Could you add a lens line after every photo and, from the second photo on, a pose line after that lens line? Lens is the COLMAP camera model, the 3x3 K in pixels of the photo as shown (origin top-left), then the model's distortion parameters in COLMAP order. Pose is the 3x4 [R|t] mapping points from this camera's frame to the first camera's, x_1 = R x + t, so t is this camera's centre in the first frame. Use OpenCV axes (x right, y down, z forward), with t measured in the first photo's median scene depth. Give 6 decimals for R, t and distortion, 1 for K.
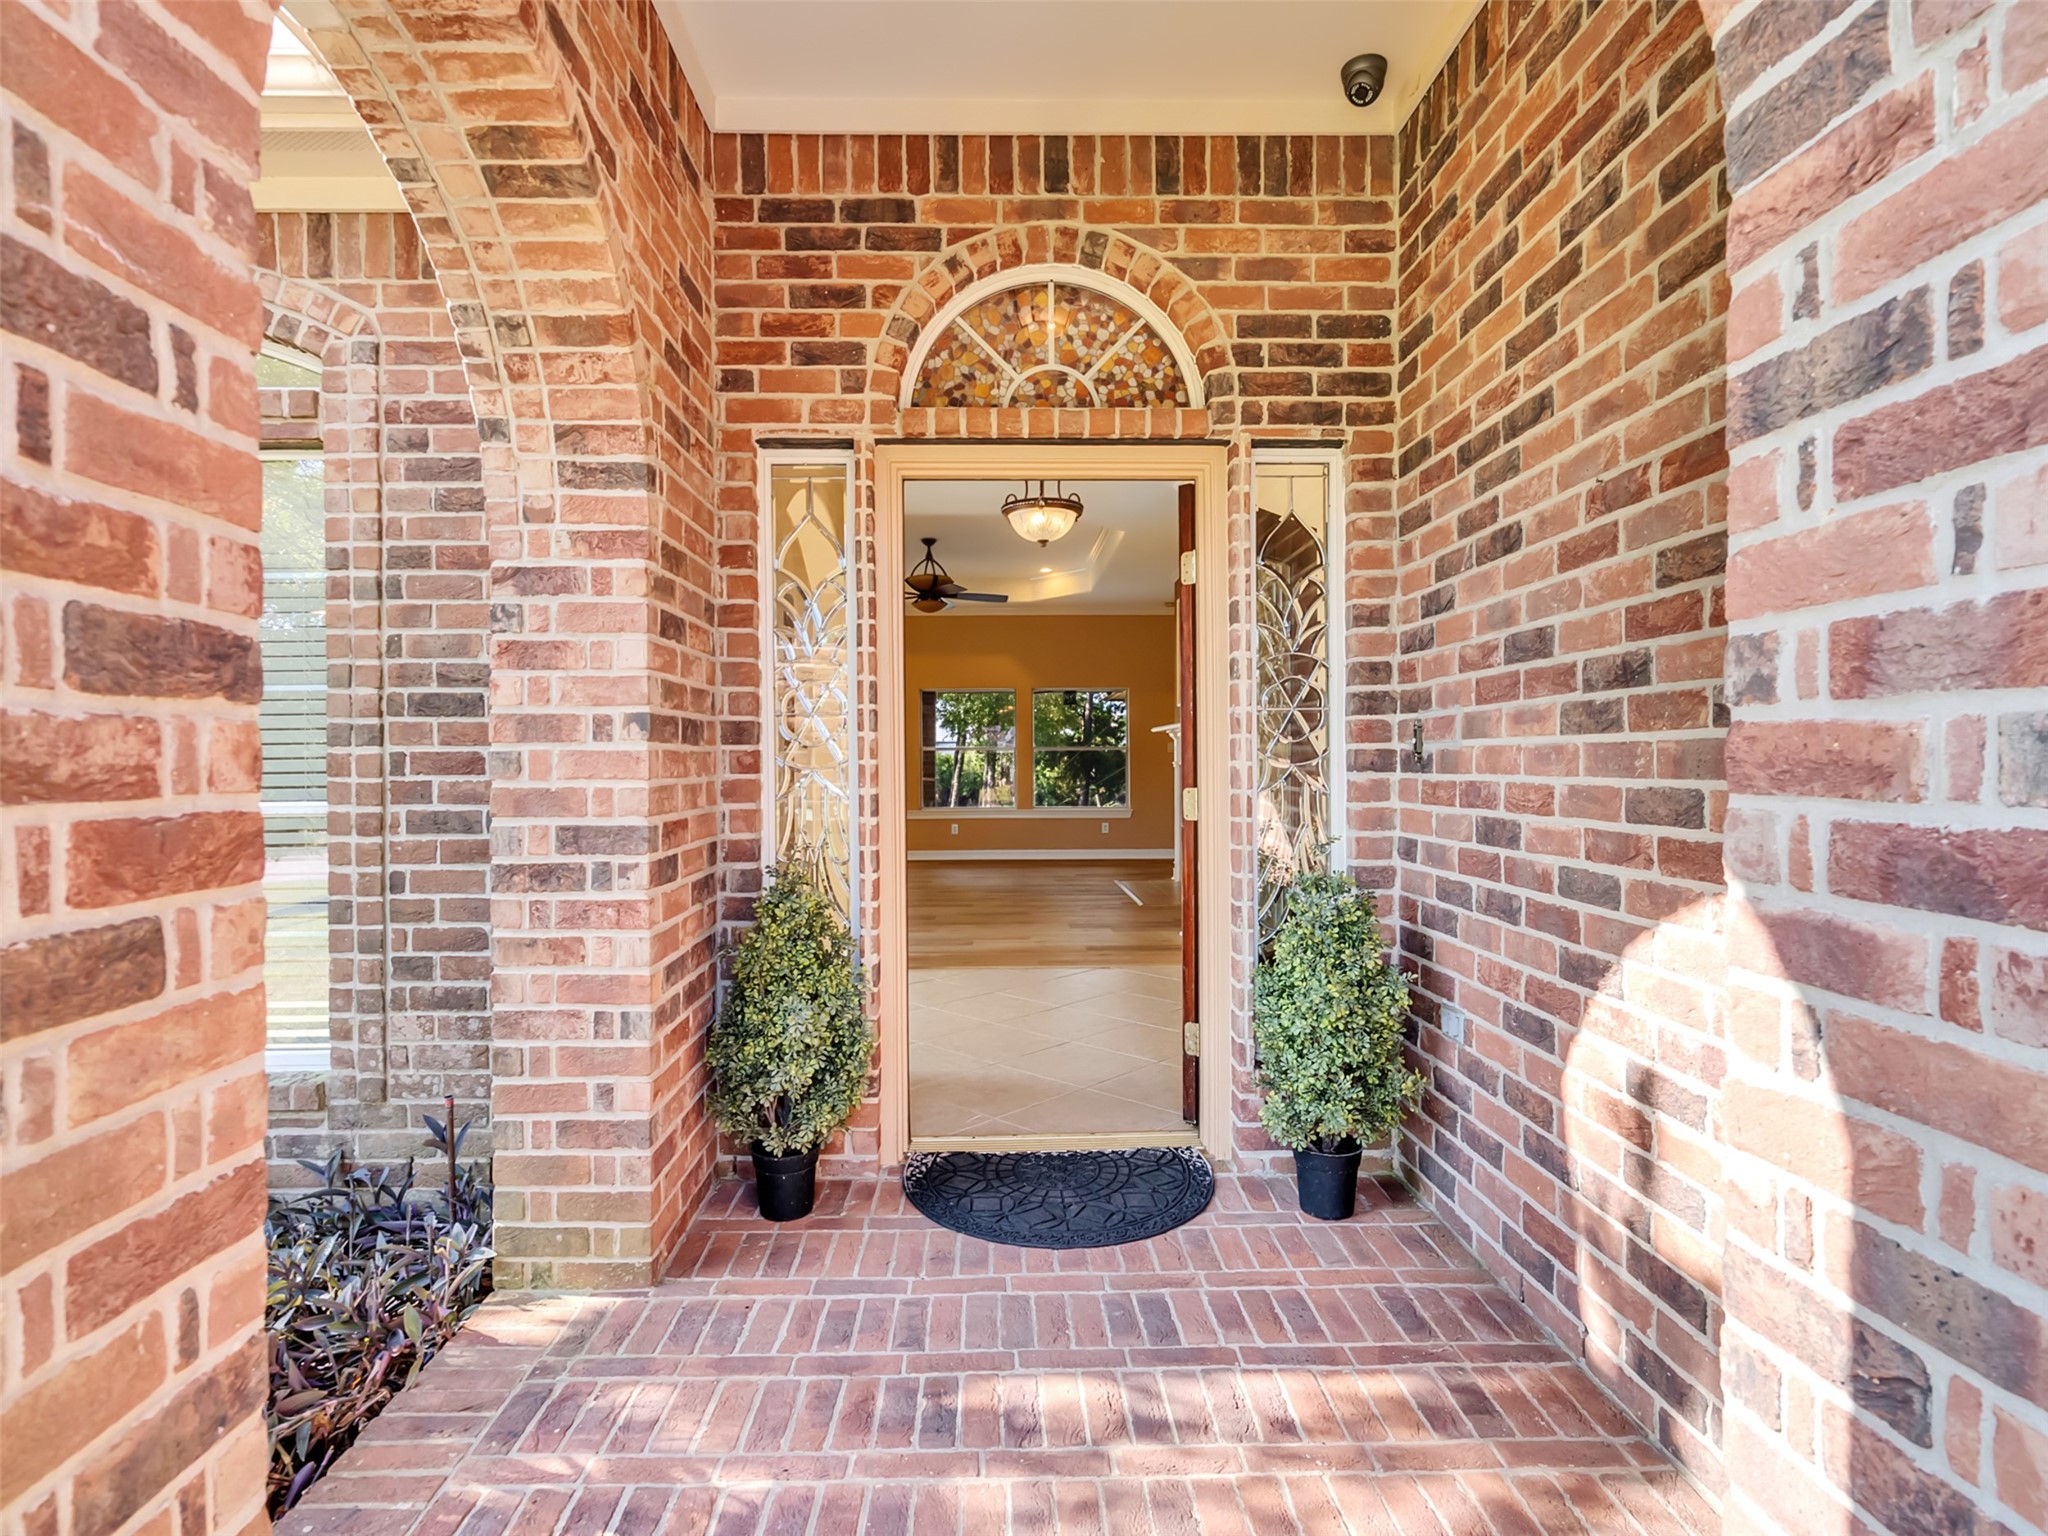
lens RADIAL K [[1048.1, 0, 1014.9], [0, 1048.1, 769.6], [0, 0, 1]] dist [-0.005680, 0.003569]
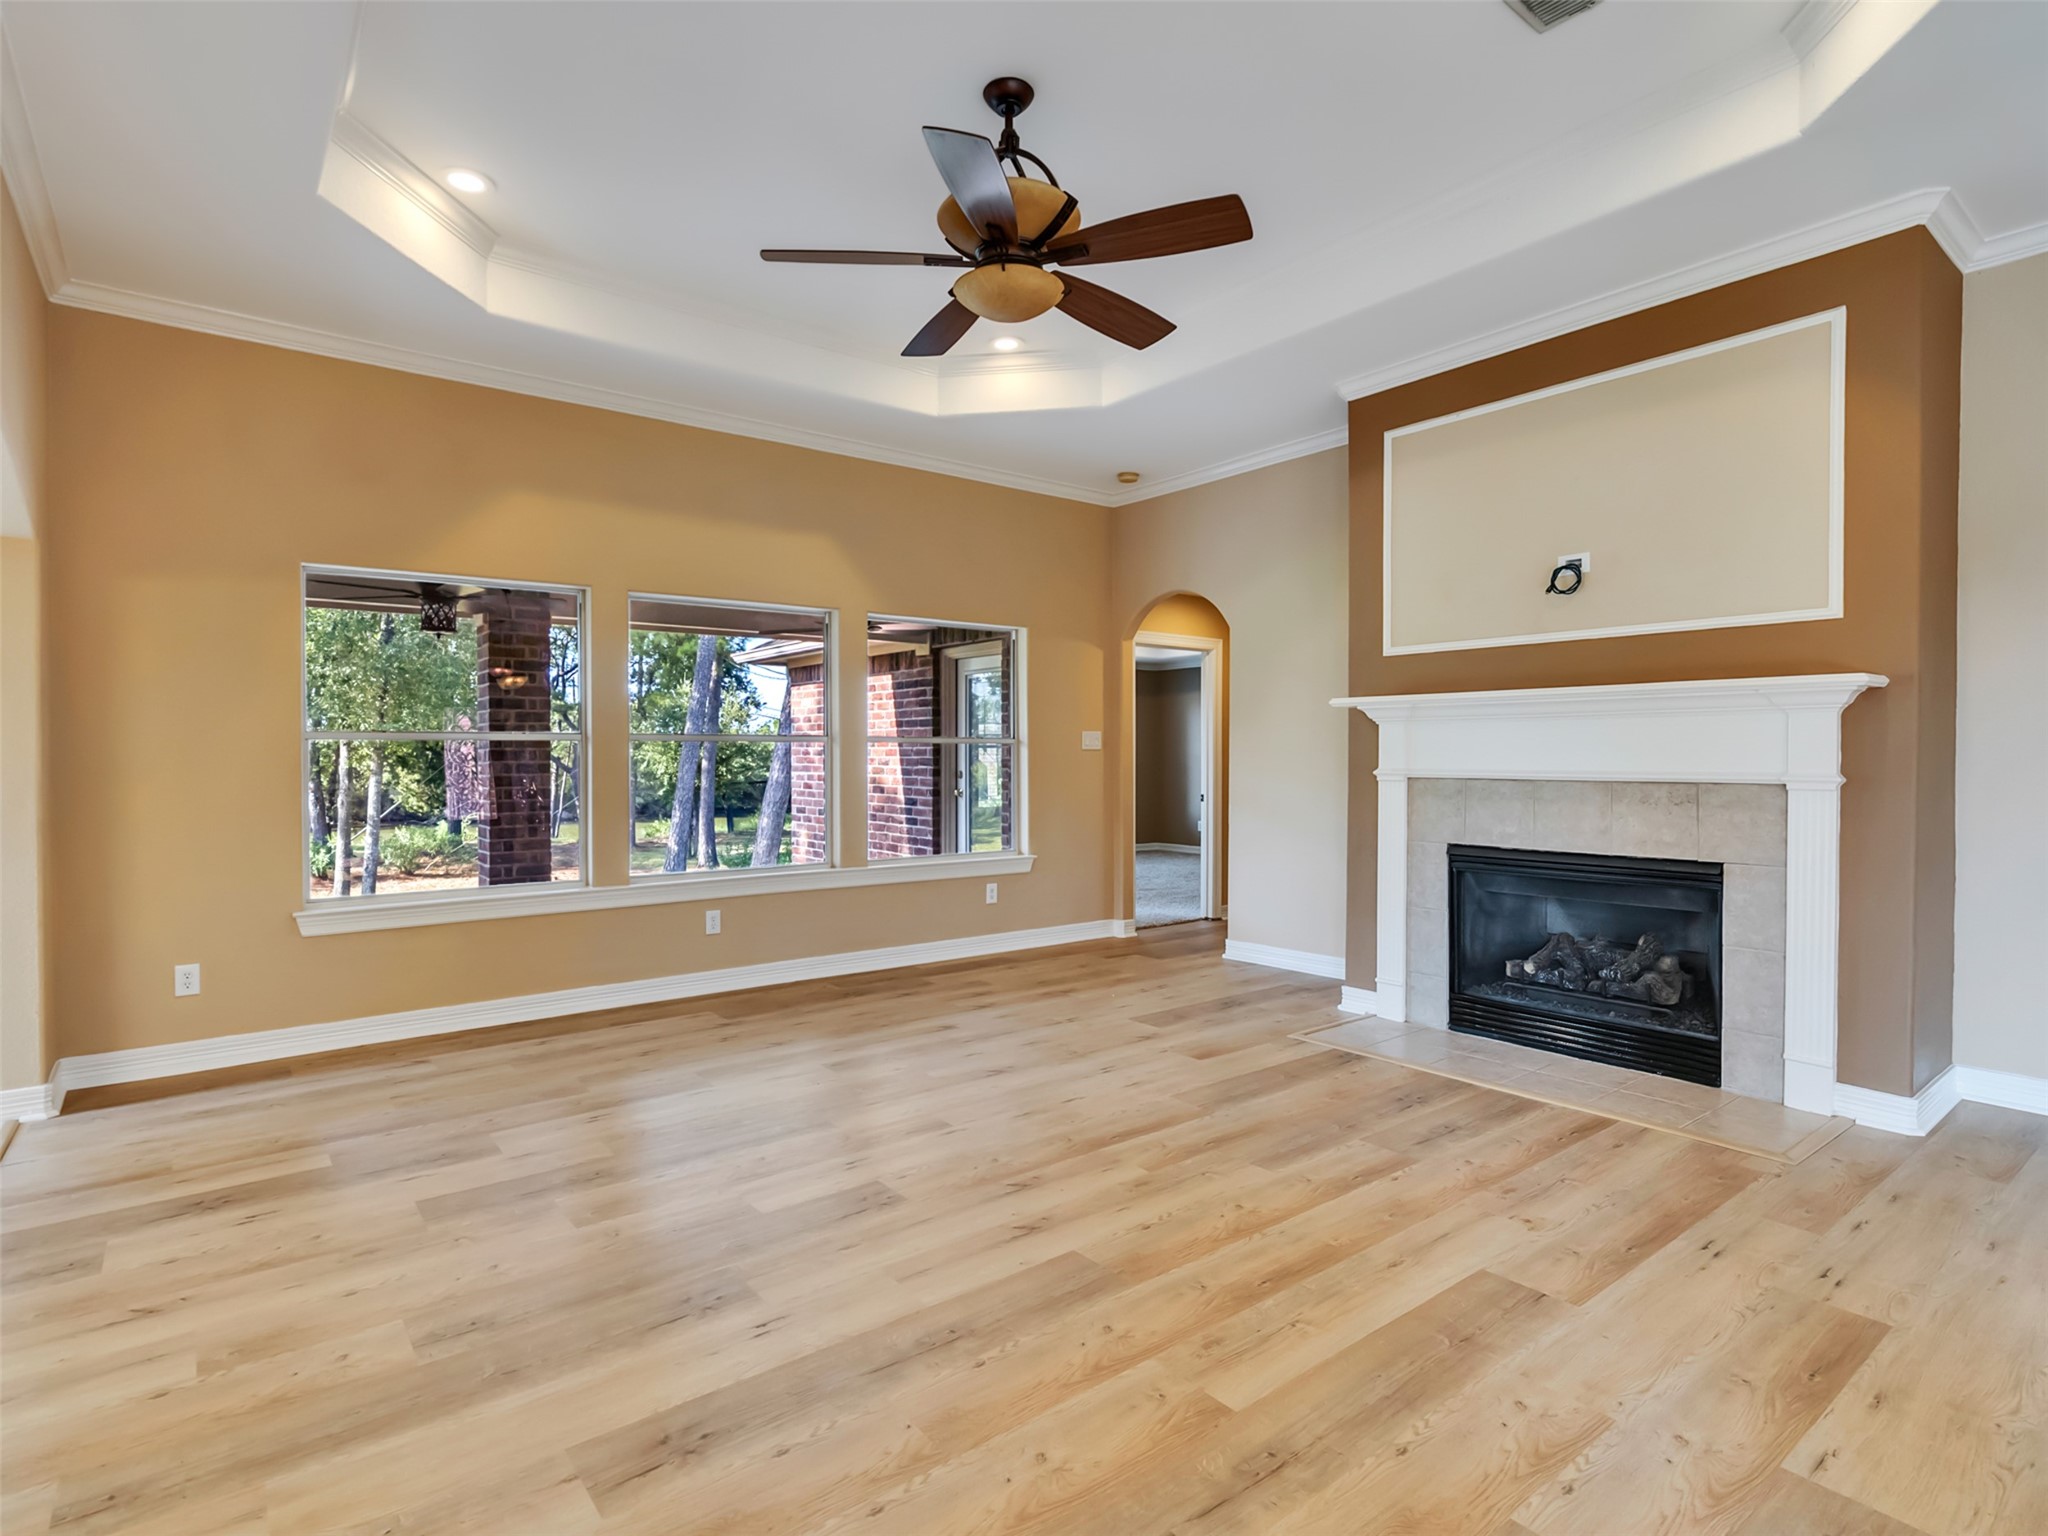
lens RADIAL K [[1048.1, 0, 1010.8], [0, 1048.1, 767.0], [0, 0, 1]] dist [-0.005680, 0.003569]
pose [[0.803614, -0.000873, 0.595150, -0.104983], [0.000280, 0.999999, 0.001088, -0.003811], [-0.595150, -0.000708, 0.803614, 0.281964]]
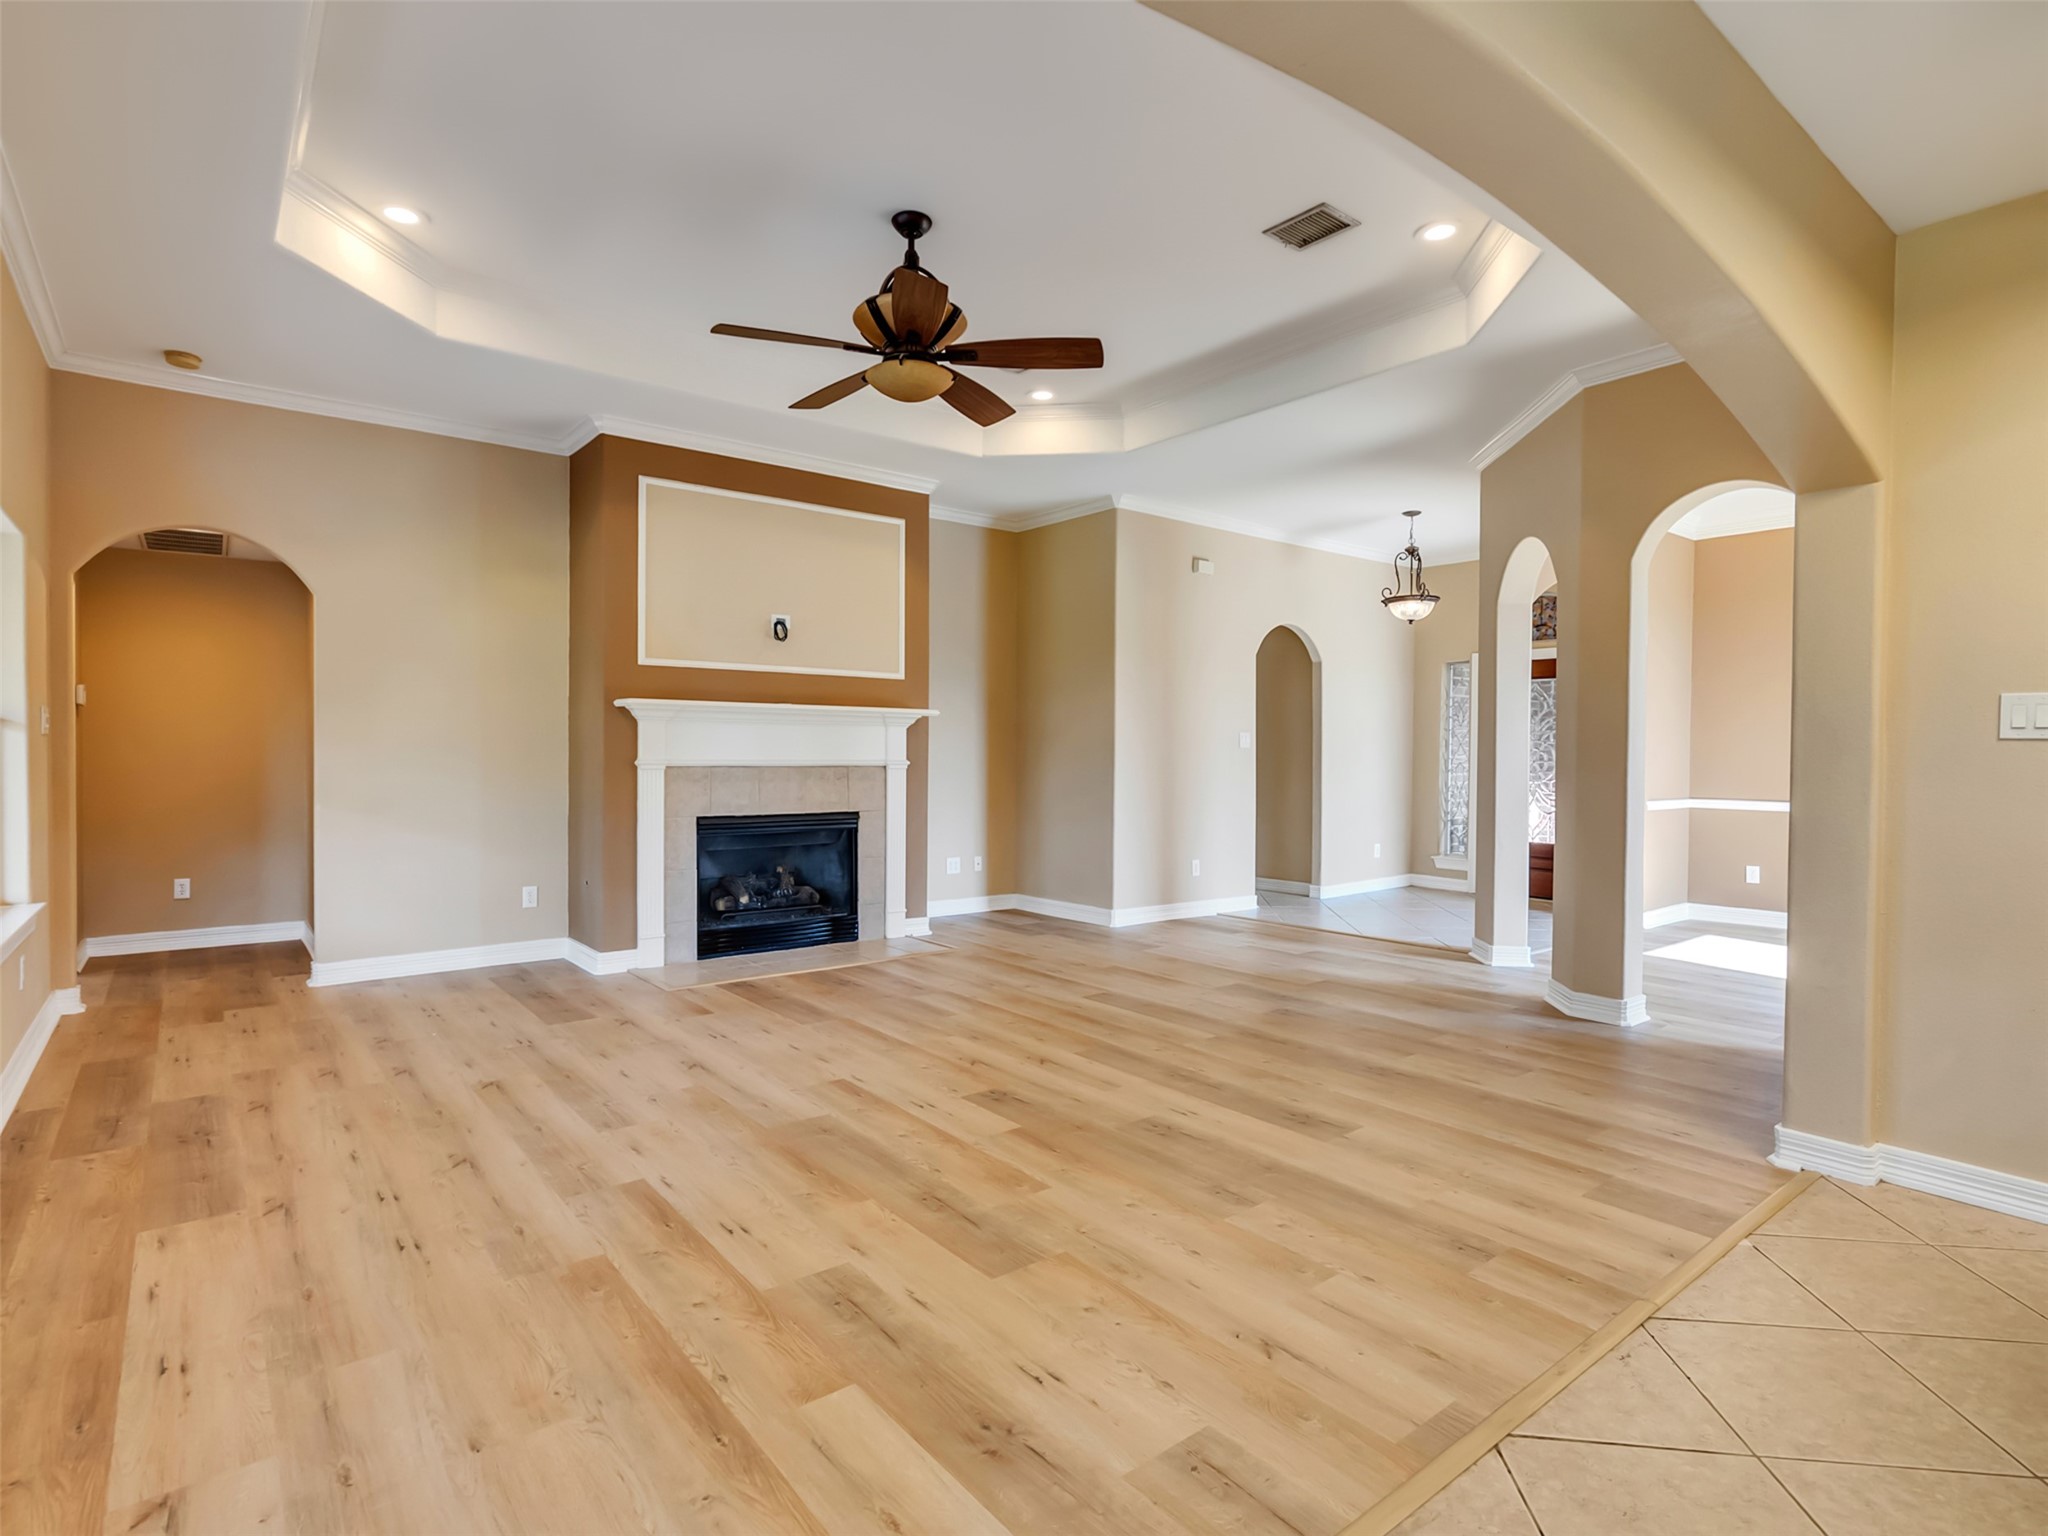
lens RADIAL K [[1048.1, 0, 1011.7], [0, 1048.1, 768.8], [0, 0, 1]] dist [-0.005680, 0.003569]
pose [[-0.600939, -0.009727, 0.799236, -0.165151], [0.003756, 0.999881, 0.014994, -0.004321], [-0.799286, 0.012012, -0.600831, 0.464131]]
